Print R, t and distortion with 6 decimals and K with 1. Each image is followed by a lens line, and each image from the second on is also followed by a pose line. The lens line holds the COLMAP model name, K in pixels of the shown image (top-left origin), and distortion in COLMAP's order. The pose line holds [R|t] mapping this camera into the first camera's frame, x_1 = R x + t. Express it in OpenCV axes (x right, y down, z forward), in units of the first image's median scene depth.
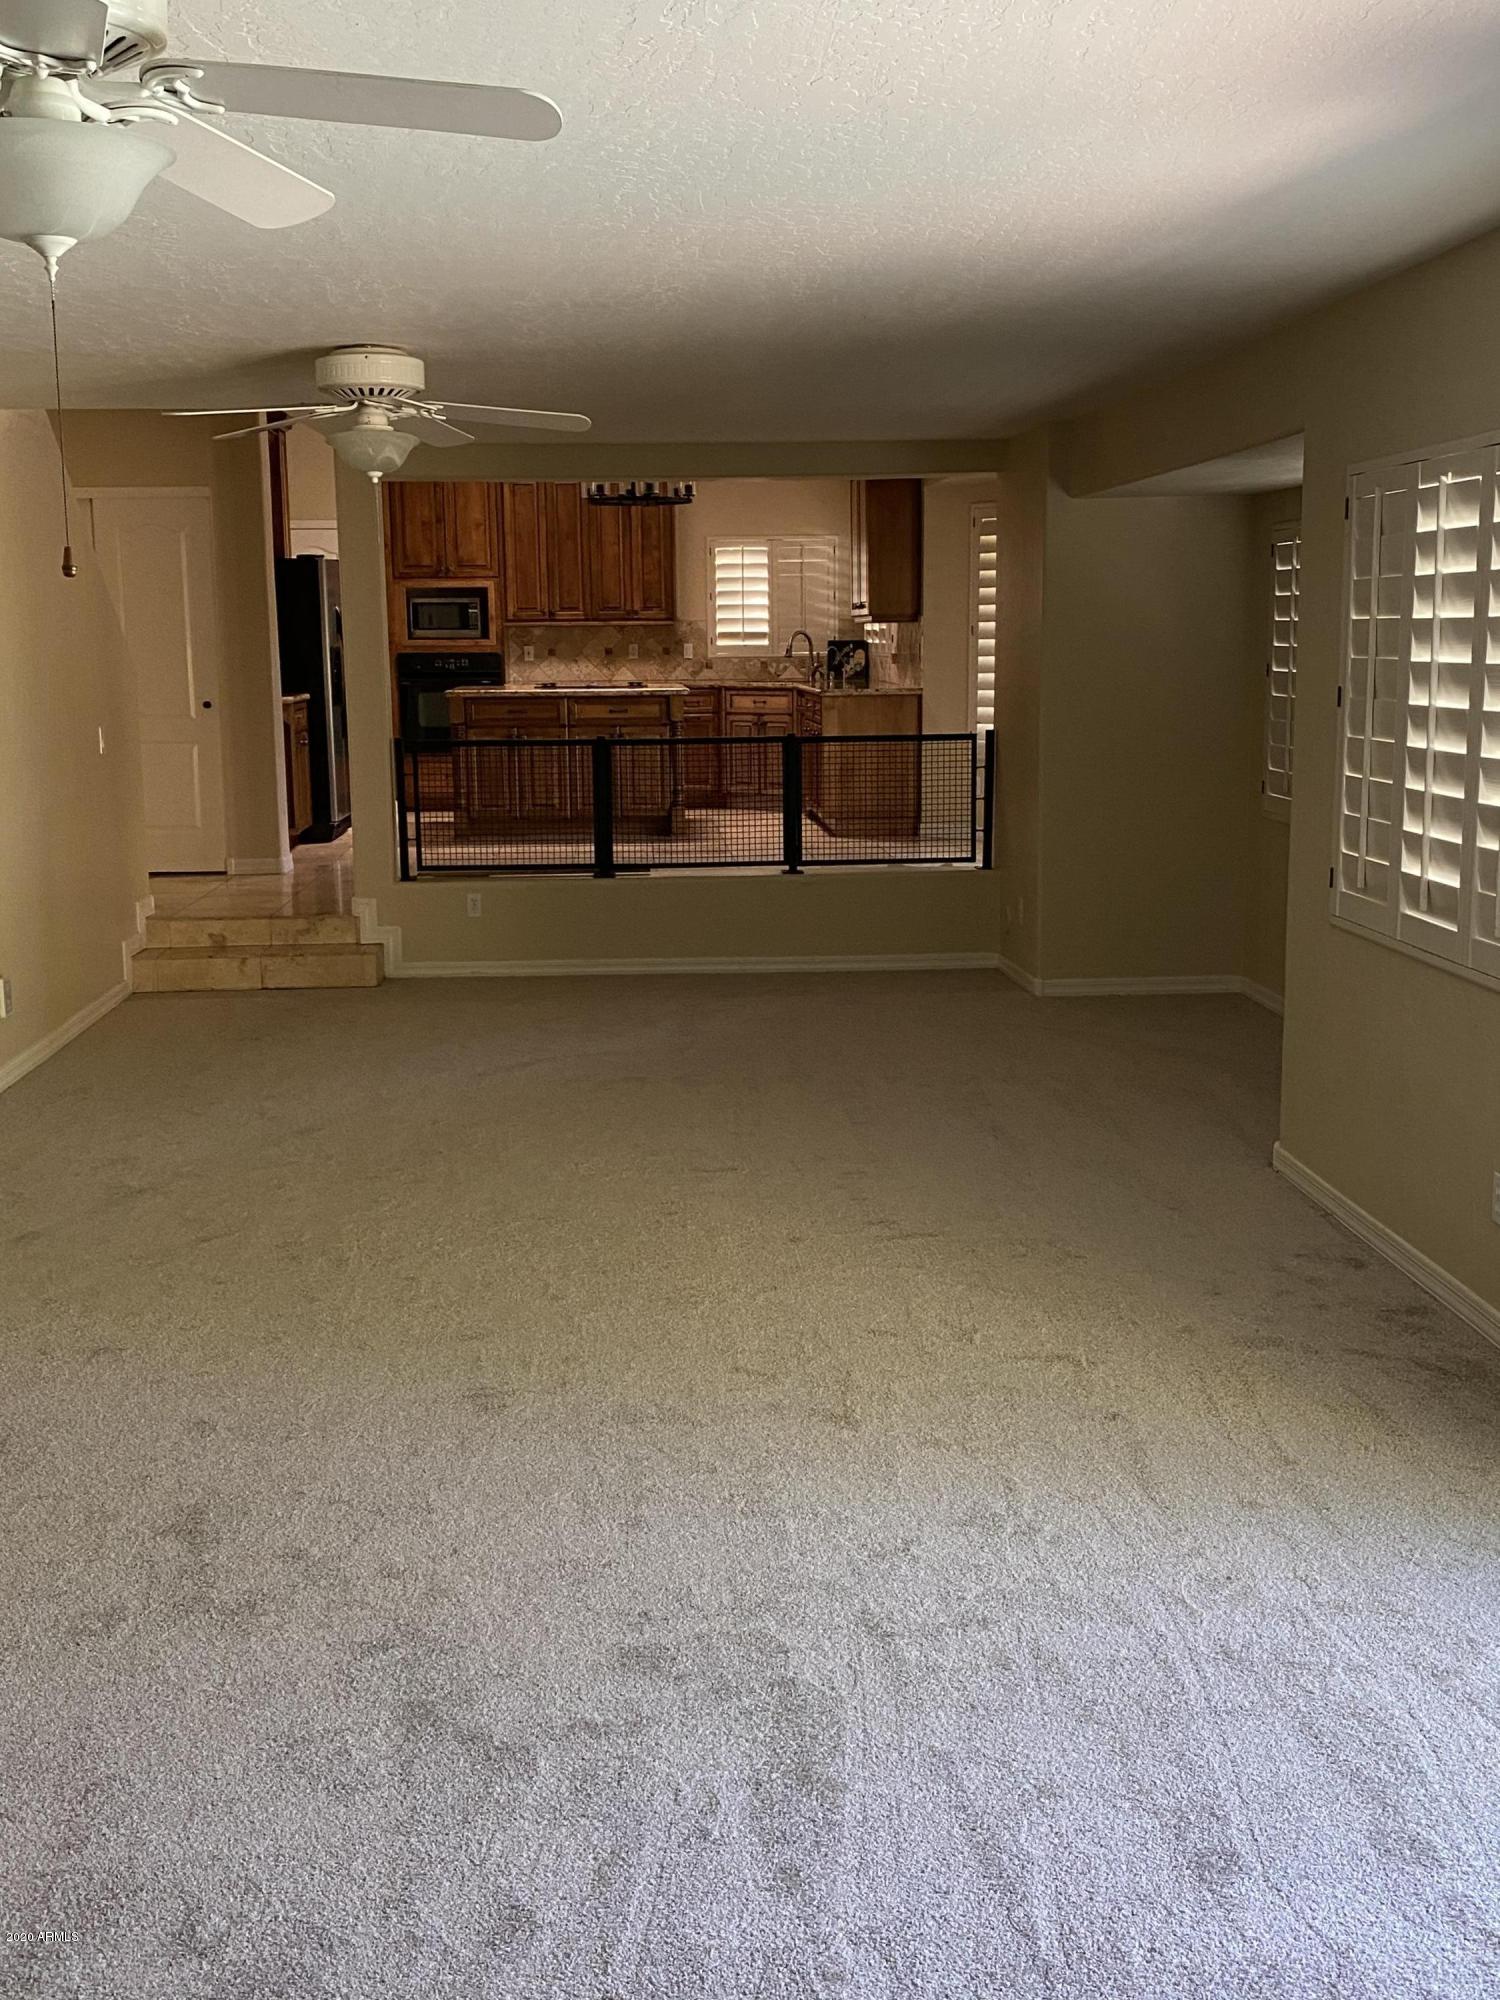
lens RADIAL K [[2096.3, 0, 686.0], [0, 2096.3, 925.8], [0, 0, 1]] dist [0.157155, -0.377035]
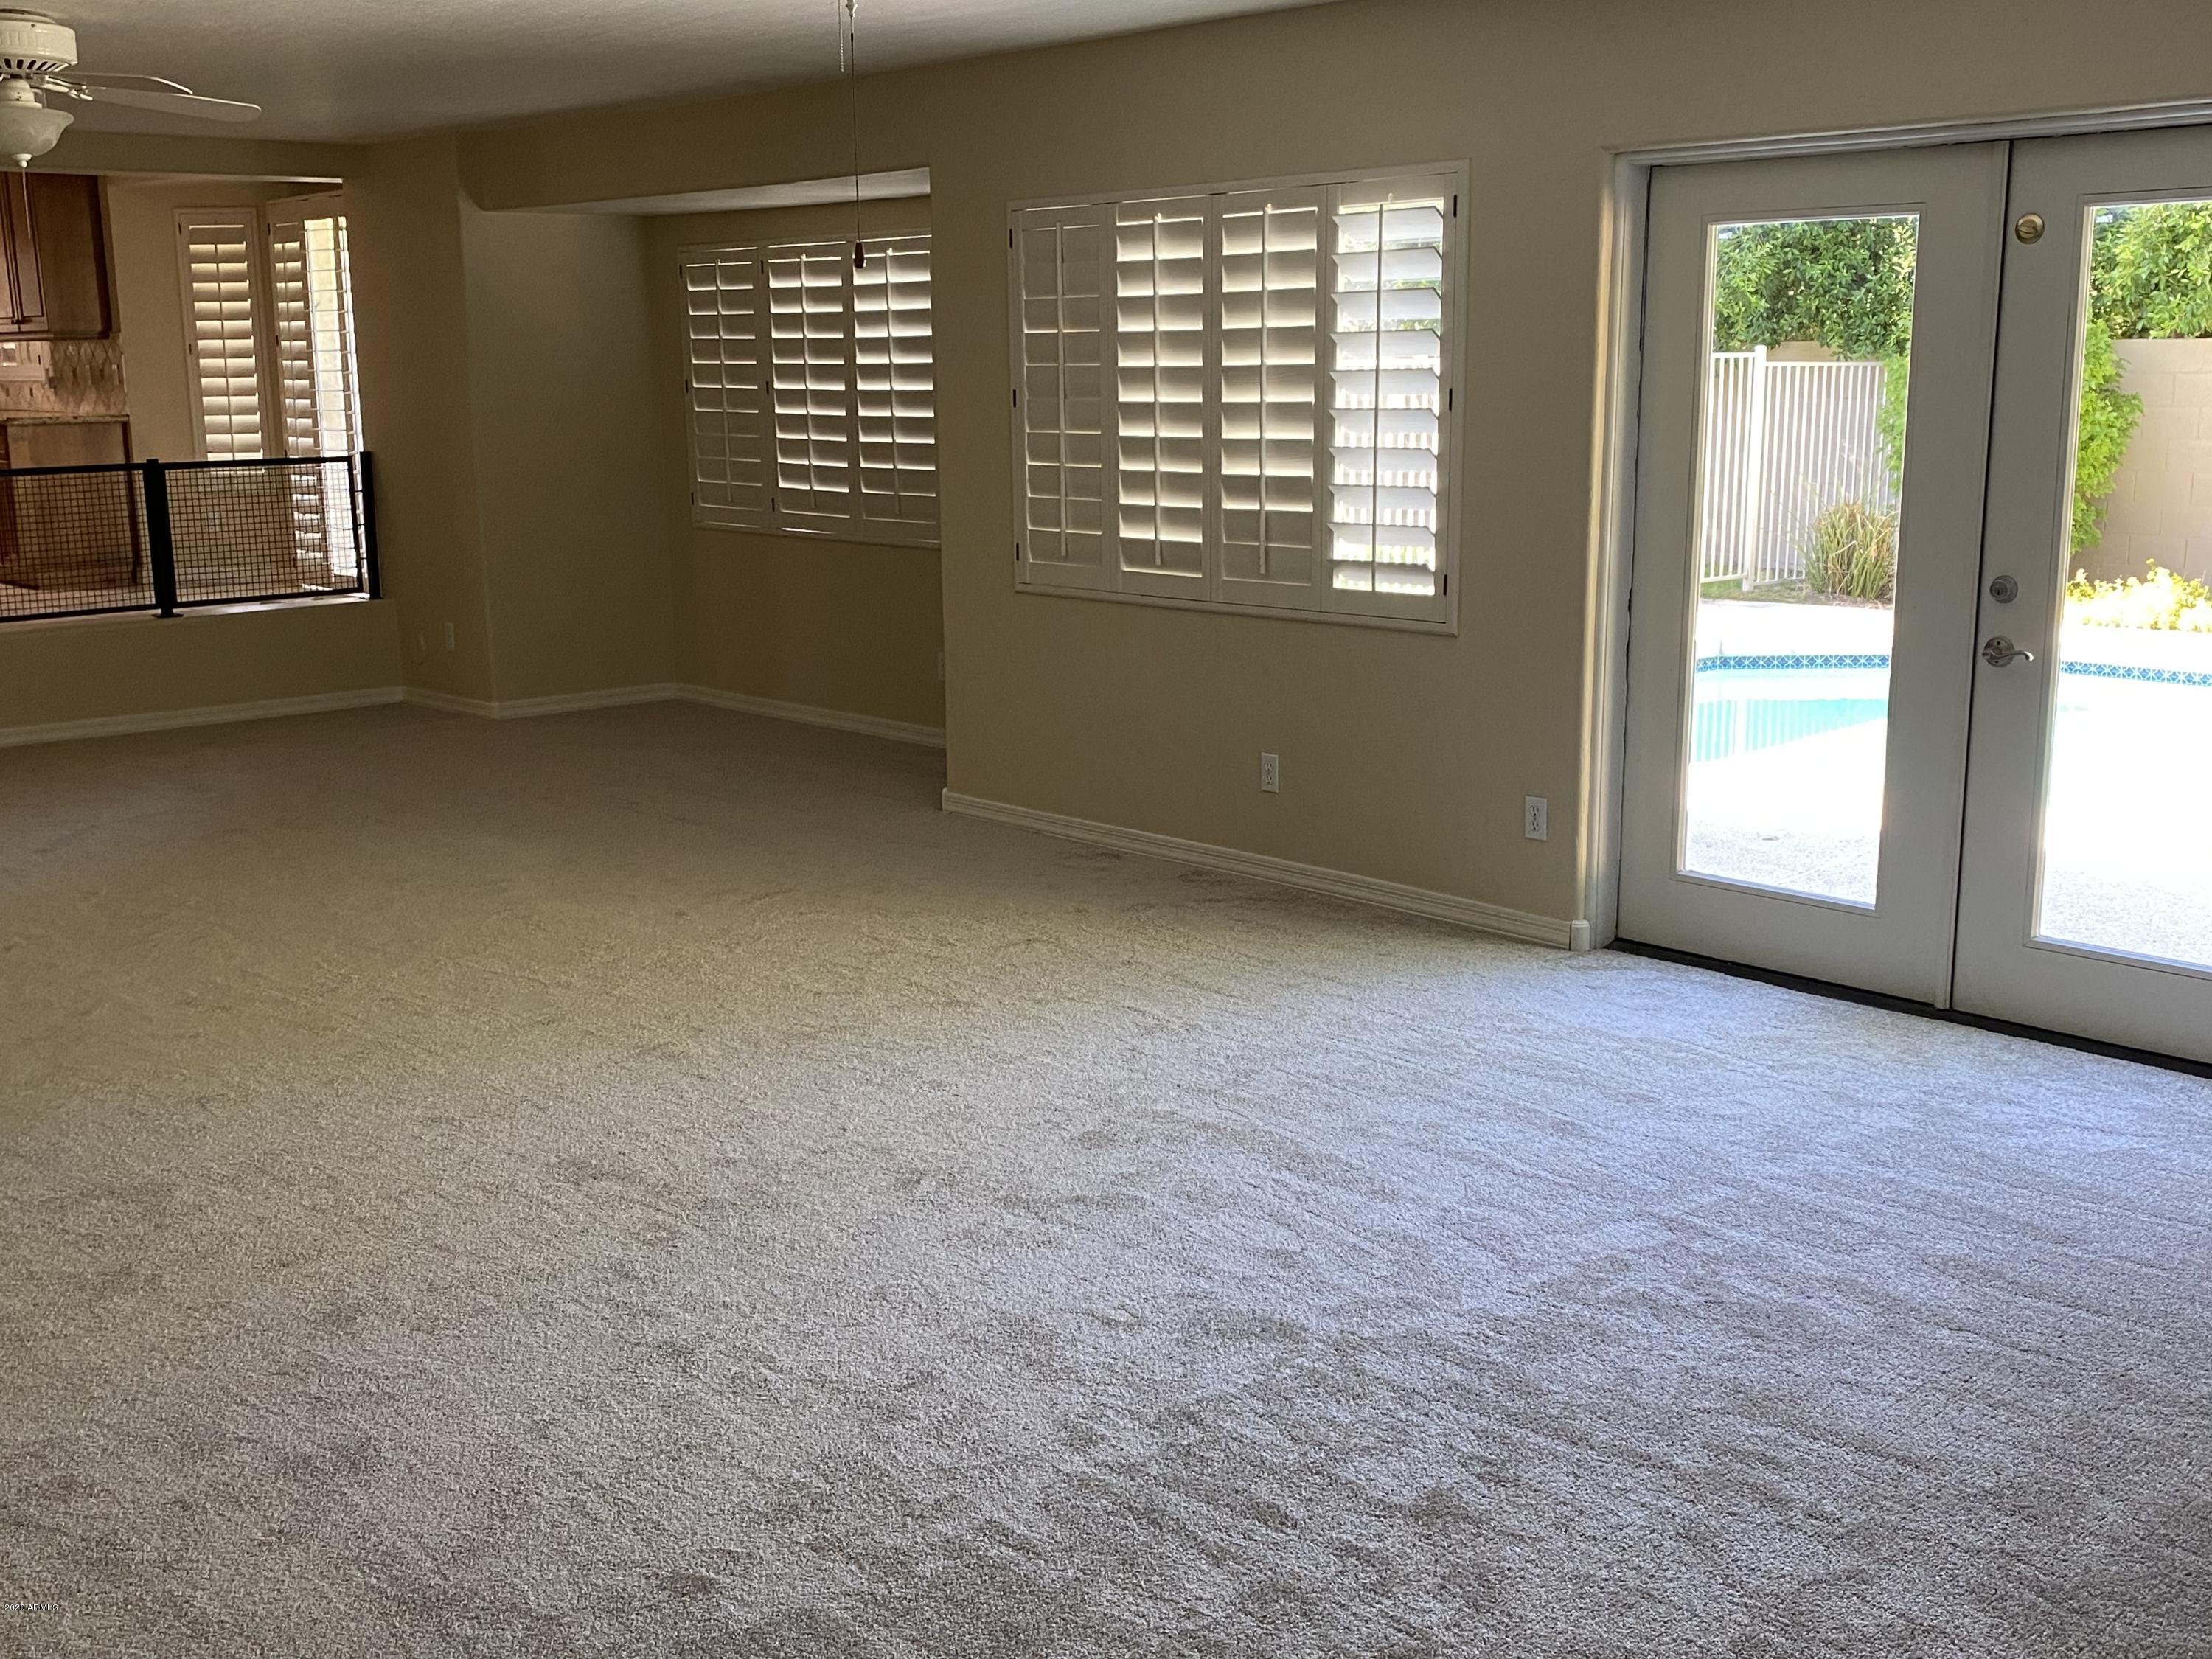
lens RADIAL K [[2320.8, 0, 1106.0], [0, 2320.8, 829.5], [0, 0, 1]] dist [0.148642, -0.402066]
pose [[0.763900, -0.125751, 0.632964, -0.607426], [0.089915, 0.992004, 0.088566, 0.024840], [-0.639040, -0.010742, 0.769098, -0.054644]]
